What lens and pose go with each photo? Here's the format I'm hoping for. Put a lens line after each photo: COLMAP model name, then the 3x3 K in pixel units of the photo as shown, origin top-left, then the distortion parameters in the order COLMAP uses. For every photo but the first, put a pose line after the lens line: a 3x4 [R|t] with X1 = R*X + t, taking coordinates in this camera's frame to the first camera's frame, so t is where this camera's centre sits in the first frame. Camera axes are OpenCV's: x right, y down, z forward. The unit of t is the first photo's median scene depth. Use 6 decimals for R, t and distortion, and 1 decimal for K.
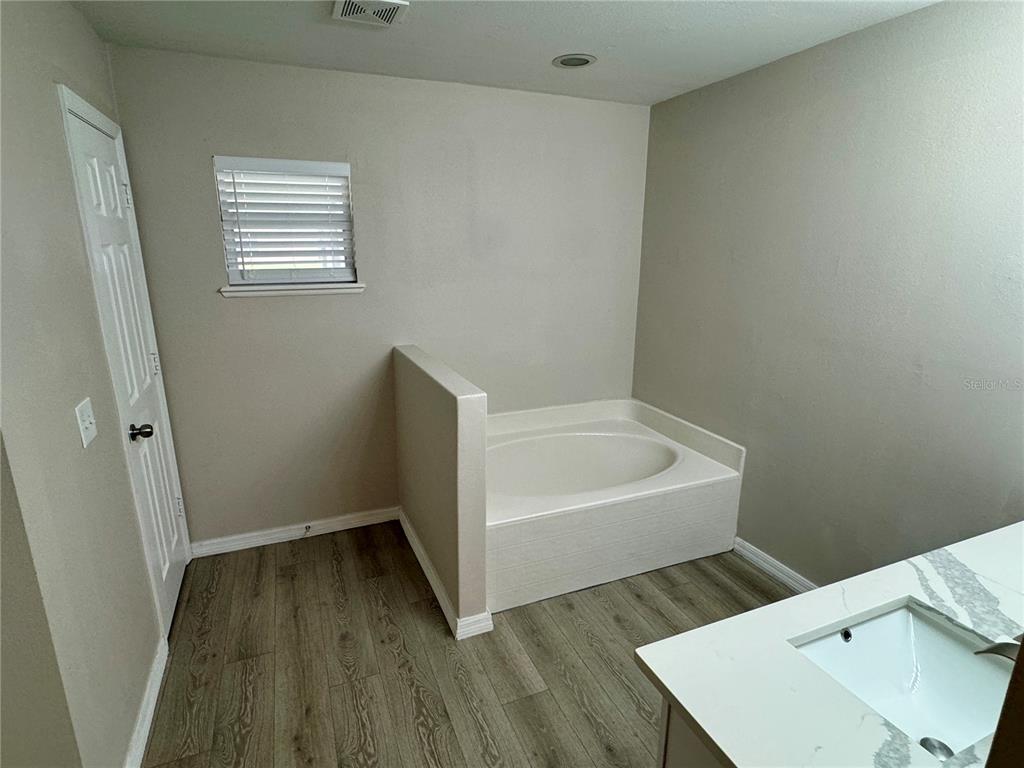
lens RADIAL K [[543.8, 0, 512.0], [0, 543.8, 384.0], [0, 0, 1]] dist [-0.002115, -0.001142]
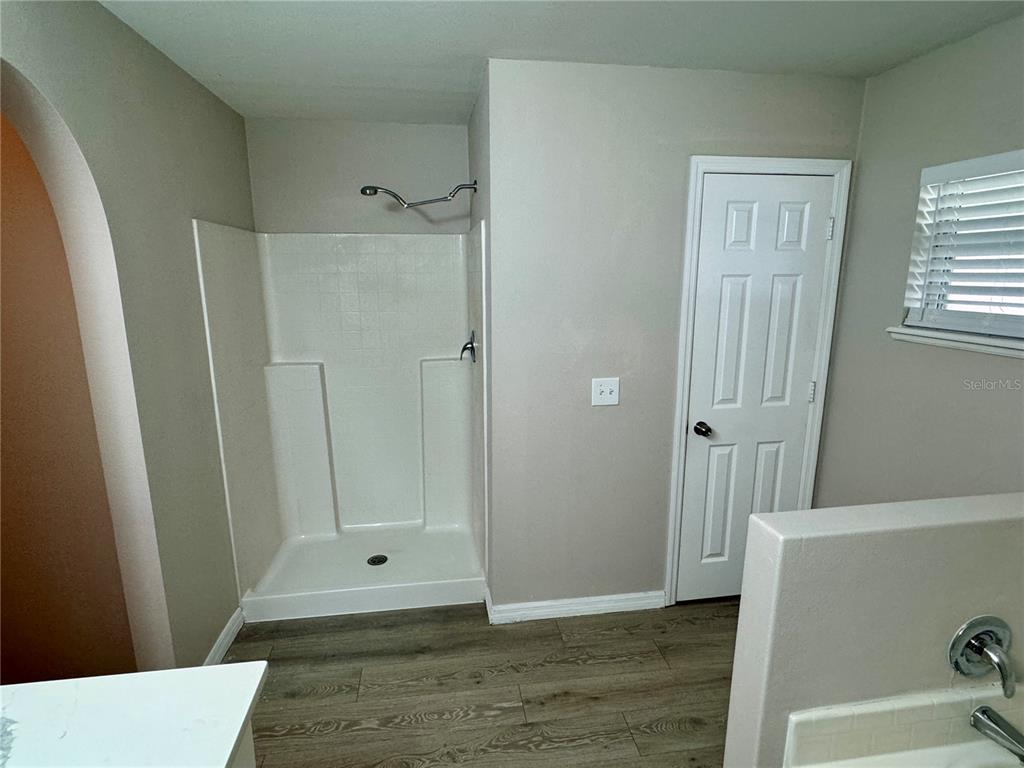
lens RADIAL K [[543.8, 0, 512.0], [0, 543.8, 384.0], [0, 0, 1]] dist [-0.002115, -0.001142]
pose [[-0.252607, 0.193110, -0.948102, 0.516869], [-0.246040, 0.934851, 0.255964, -0.201528], [0.935764, 0.297930, -0.188637, 0.771919]]
